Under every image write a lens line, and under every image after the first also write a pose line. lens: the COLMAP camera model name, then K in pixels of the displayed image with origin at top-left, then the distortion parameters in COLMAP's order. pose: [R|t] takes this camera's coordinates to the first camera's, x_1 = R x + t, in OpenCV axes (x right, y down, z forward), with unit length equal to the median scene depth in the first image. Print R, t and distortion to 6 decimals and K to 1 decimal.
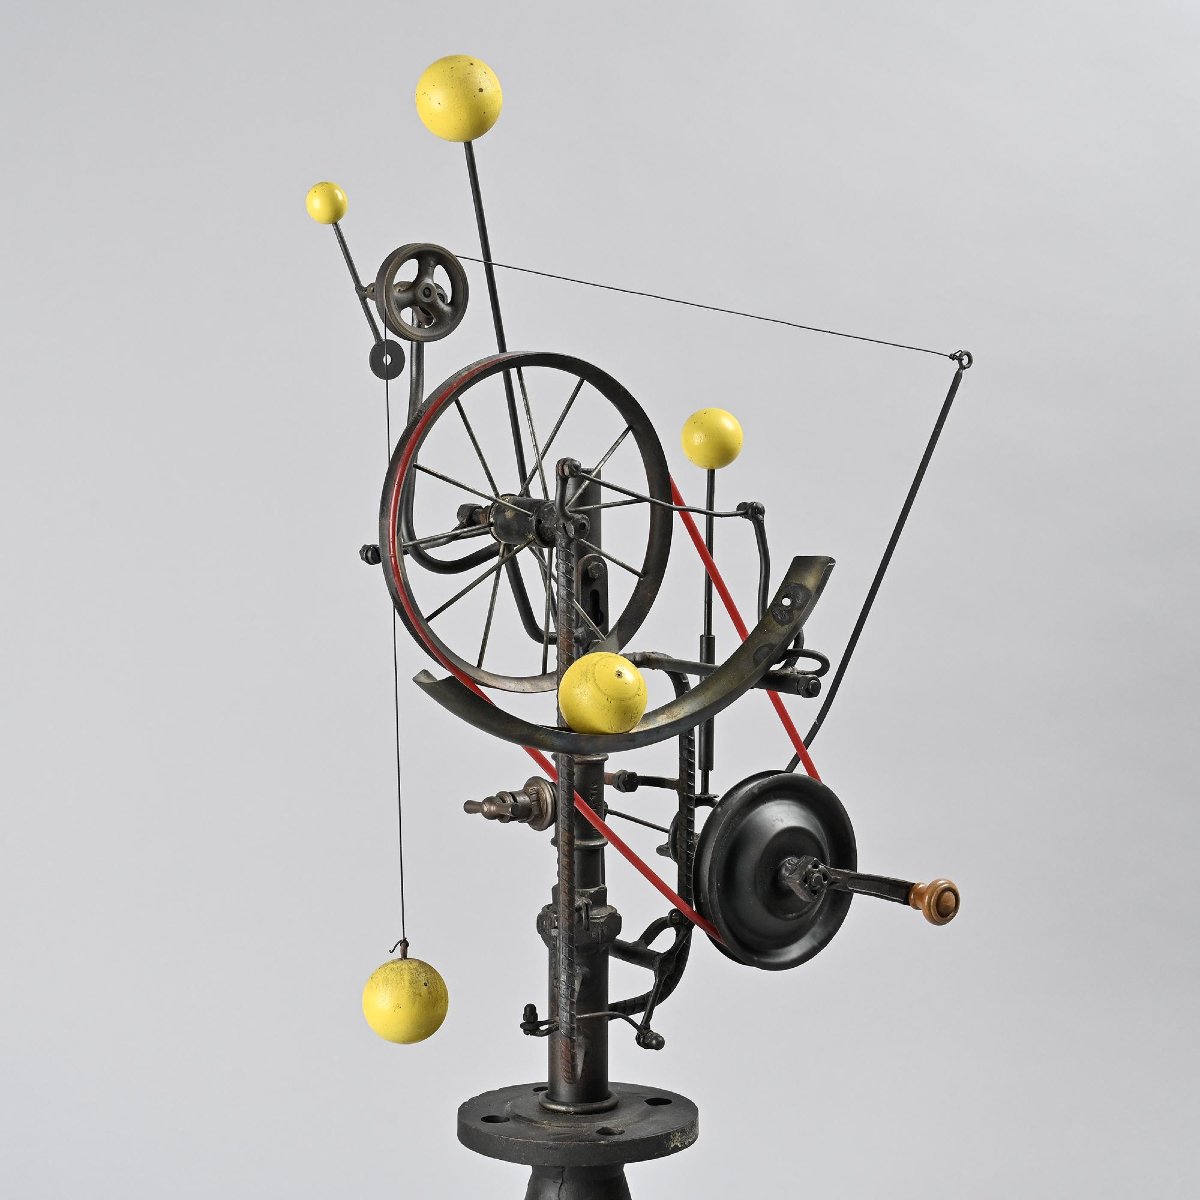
lens RADIAL K [[3223.0, 0, 592.2], [0, 3223.0, 593.0], [0, 0, 1]] dist [0.057655, 0.000000]
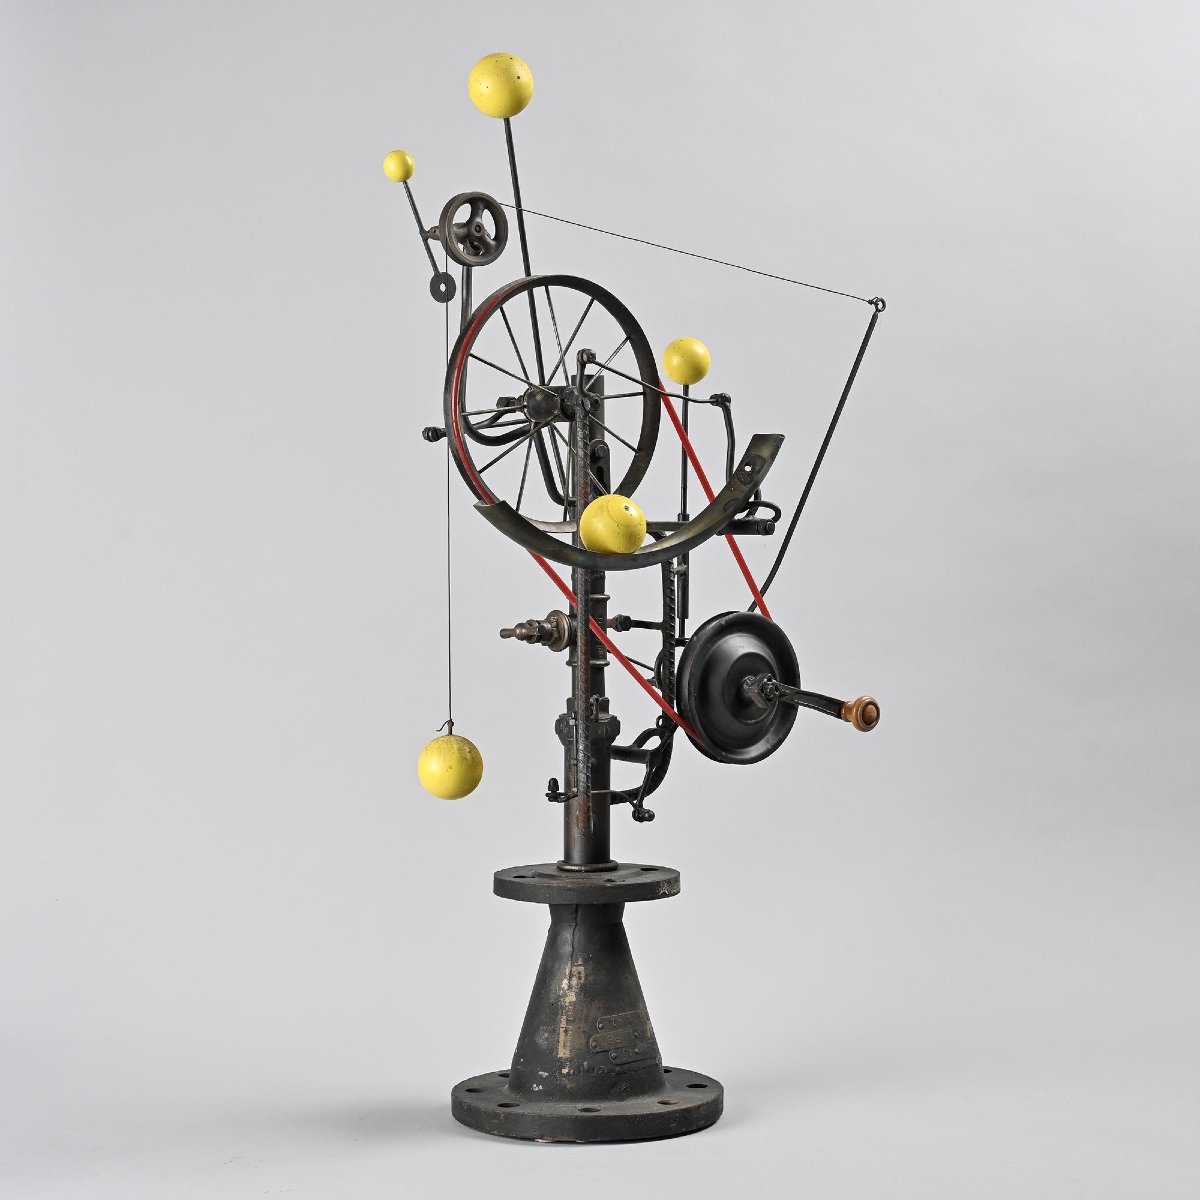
lens RADIAL K [[3223.0, 0, 599.6], [0, 3223.0, 597.8], [0, 0, 1]] dist [0.057655, 0.000000]
pose [[0.999437, -0.001676, 0.033509, -0.044670], [0.003725, 0.998119, -0.061194, 0.136441], [-0.033344, 0.061285, 0.997563, -0.309486]]
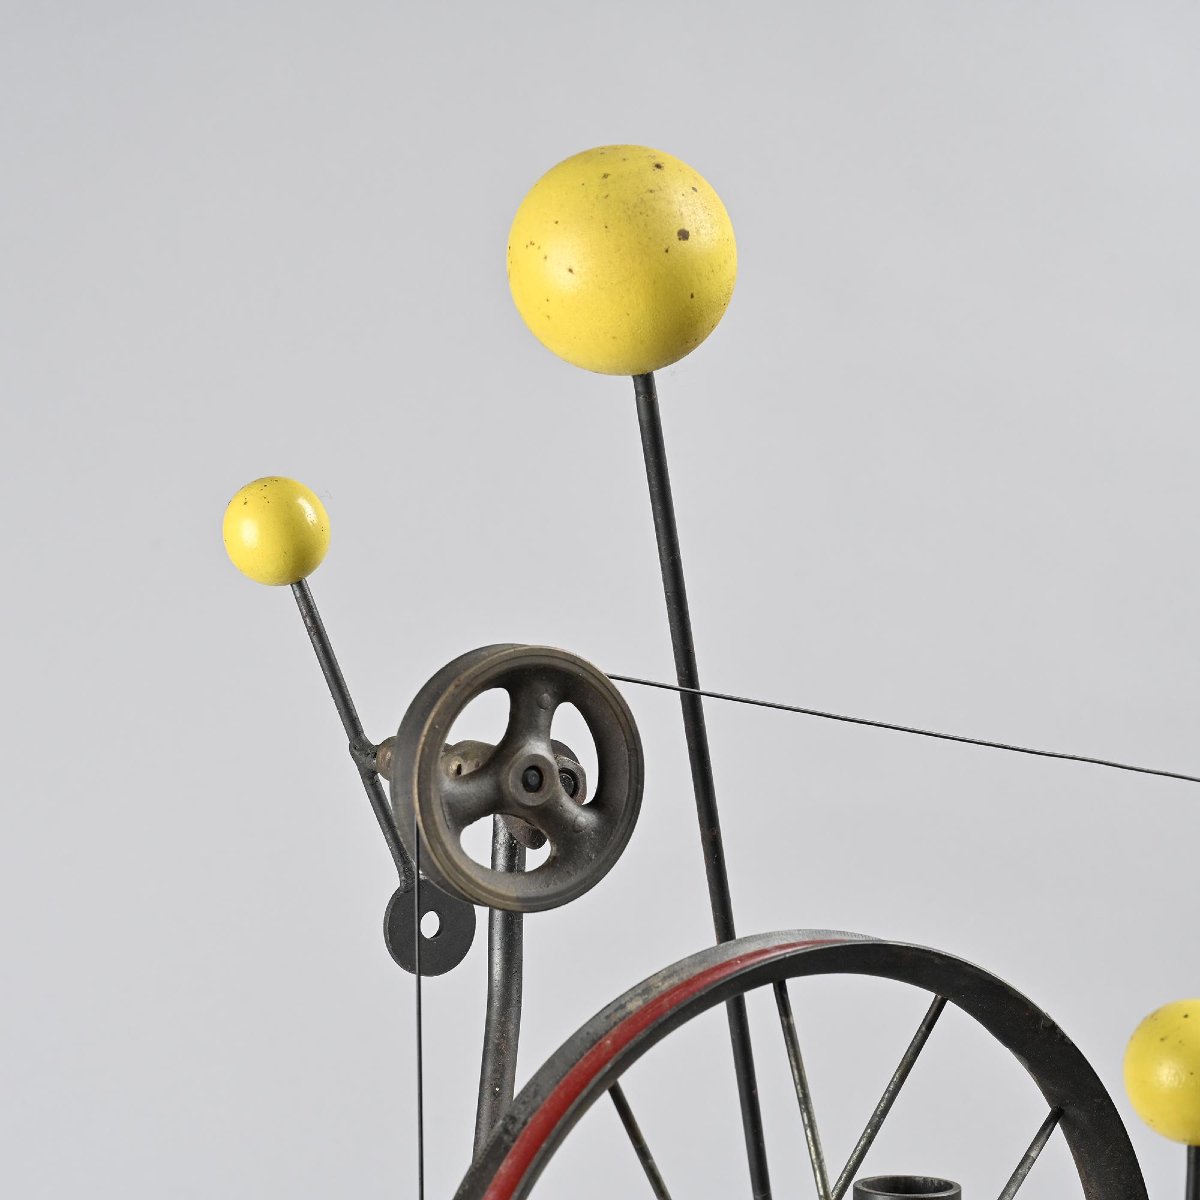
lens RADIAL K [[2954.8, 0, 598.7], [0, 2954.8, 598.7], [0, 0, 1]] dist [0.022125, 0.000000]
pose [[0.999656, 0.004787, -0.025784, -0.034255], [-0.006820, 0.996824, -0.079349, -0.084745], [0.025322, 0.079497, 0.996513, 0.646249]]
